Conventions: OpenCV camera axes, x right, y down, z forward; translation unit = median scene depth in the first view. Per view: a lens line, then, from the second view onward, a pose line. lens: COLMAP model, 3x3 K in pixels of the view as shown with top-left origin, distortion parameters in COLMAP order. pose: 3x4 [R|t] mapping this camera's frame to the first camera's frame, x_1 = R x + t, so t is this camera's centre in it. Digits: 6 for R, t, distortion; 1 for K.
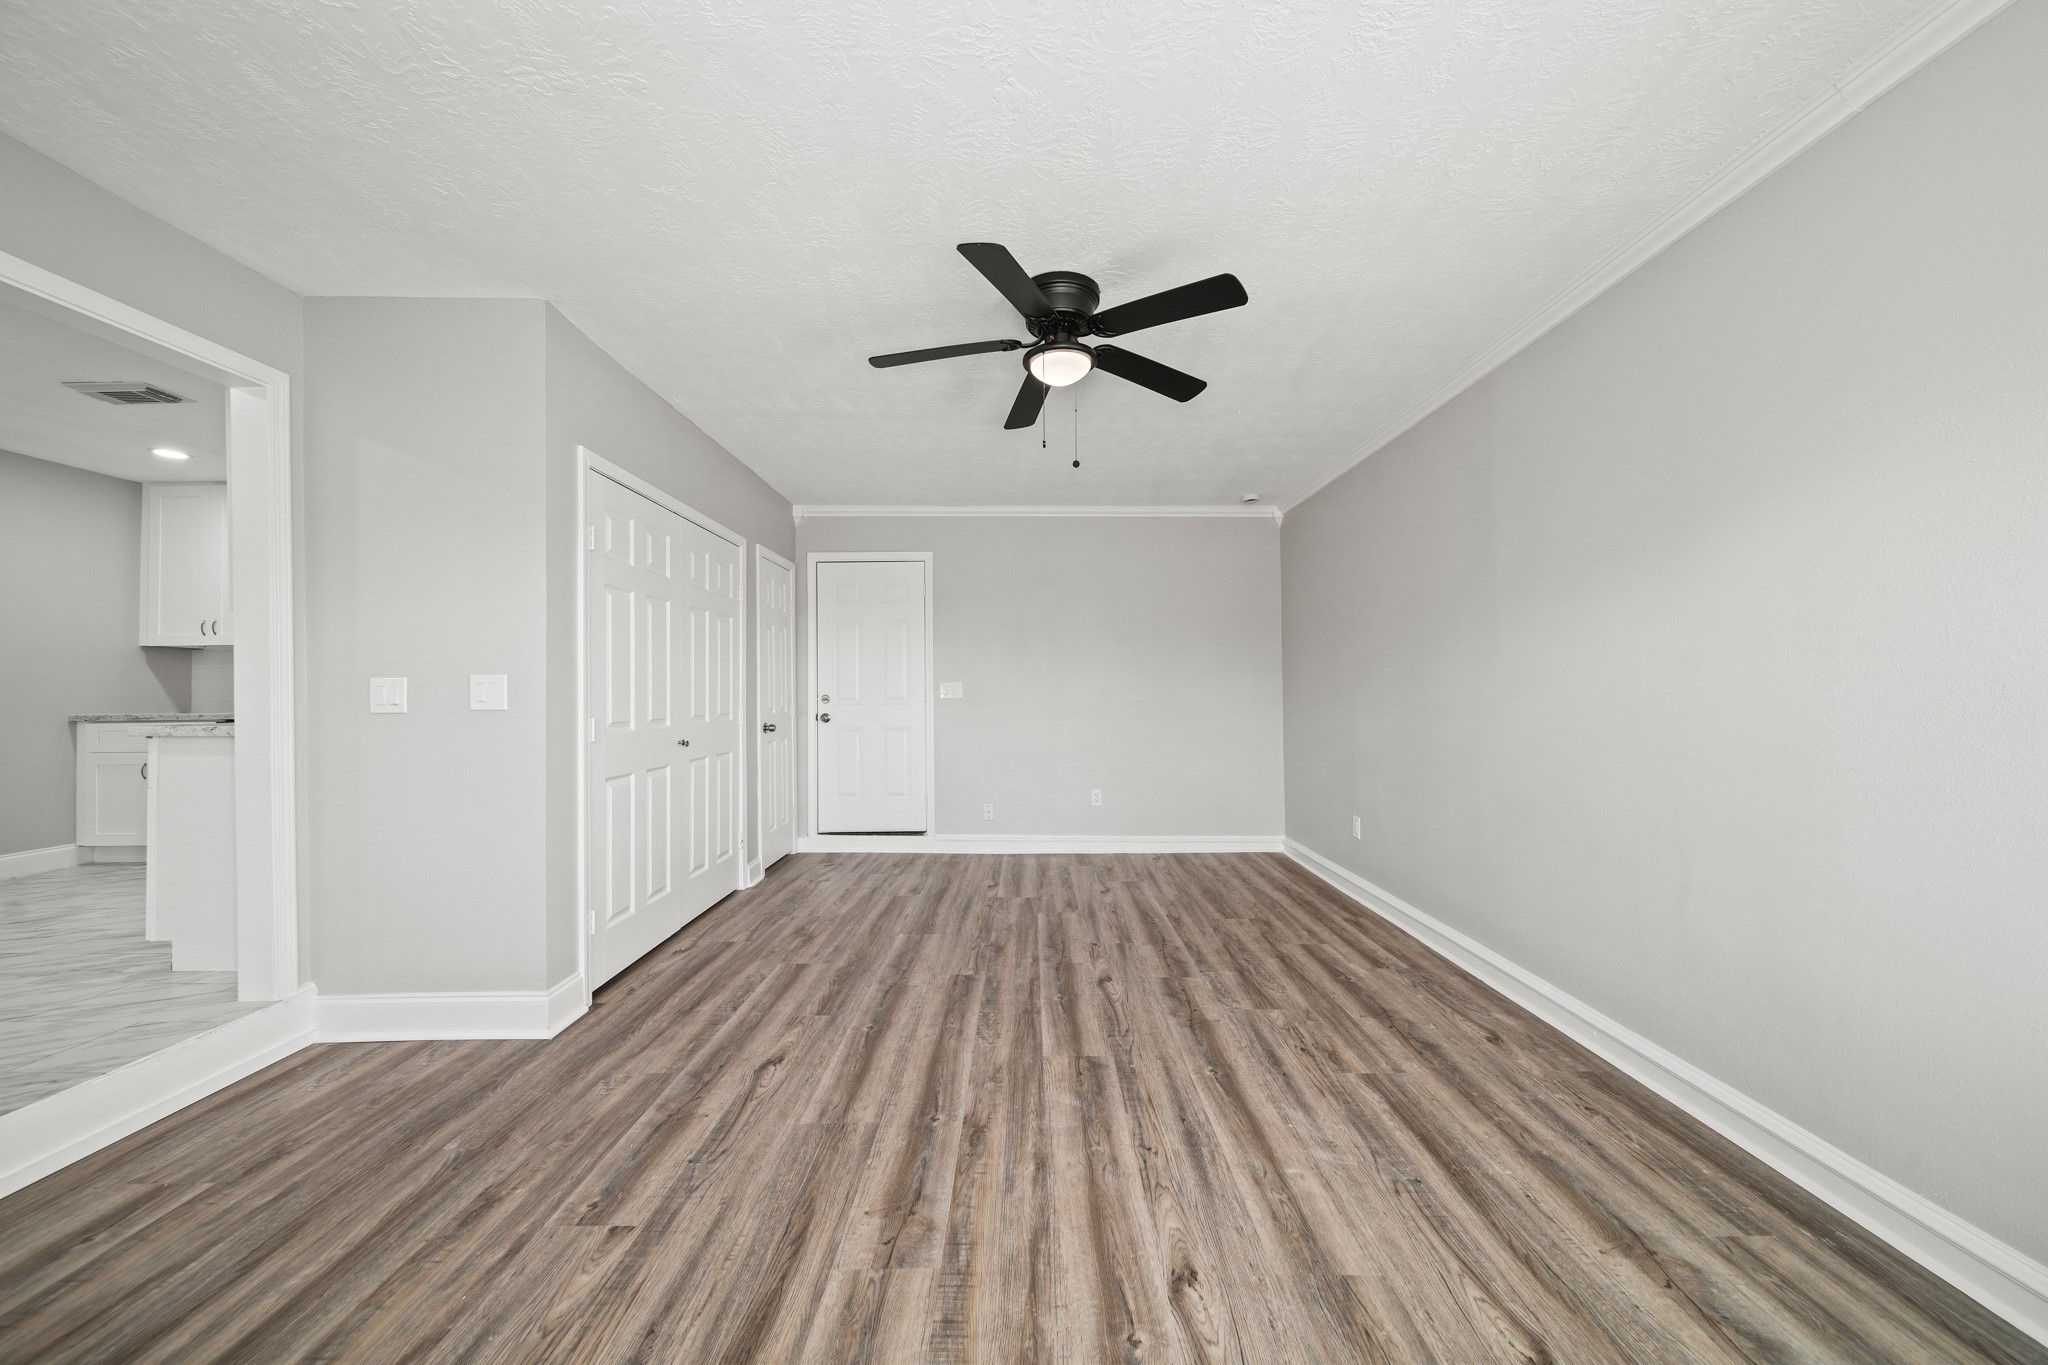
lens RADIAL K [[725.0, 0, 1026.7], [0, 725.0, 687.5], [0, 0, 1]] dist [-0.001405, -0.000846]
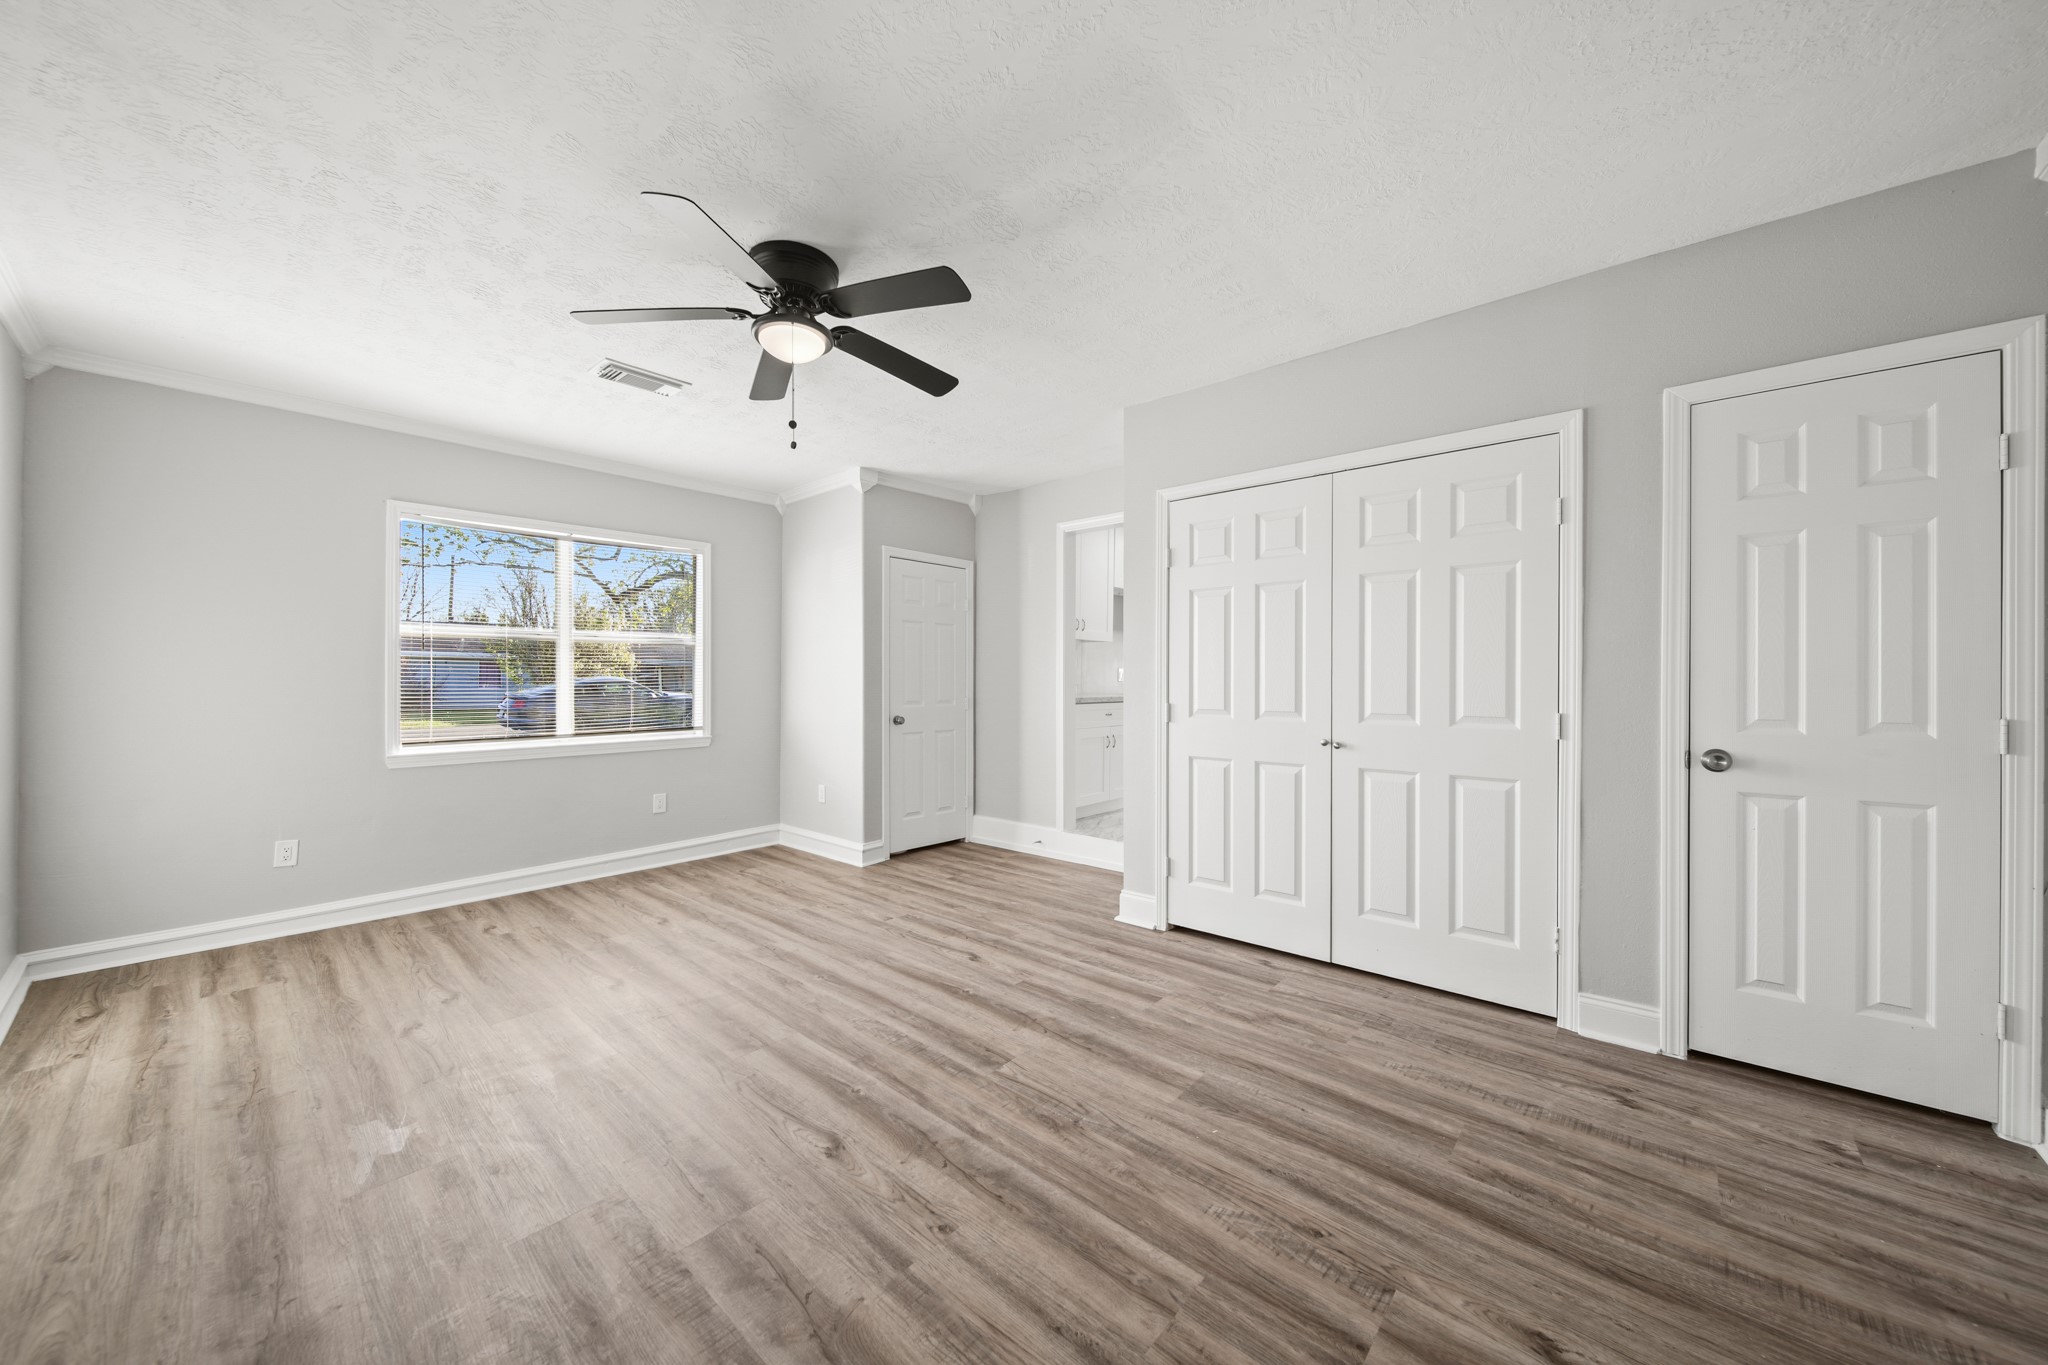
lens RADIAL K [[725.0, 0, 1031.5], [0, 725.0, 681.4], [0, 0, 1]] dist [-0.001405, -0.000846]
pose [[-0.660025, 0.004815, -0.751228, 0.557826], [0.006755, 0.999977, 0.000475, 0.000334], [0.751213, -0.004761, -0.660043, 1.855029]]
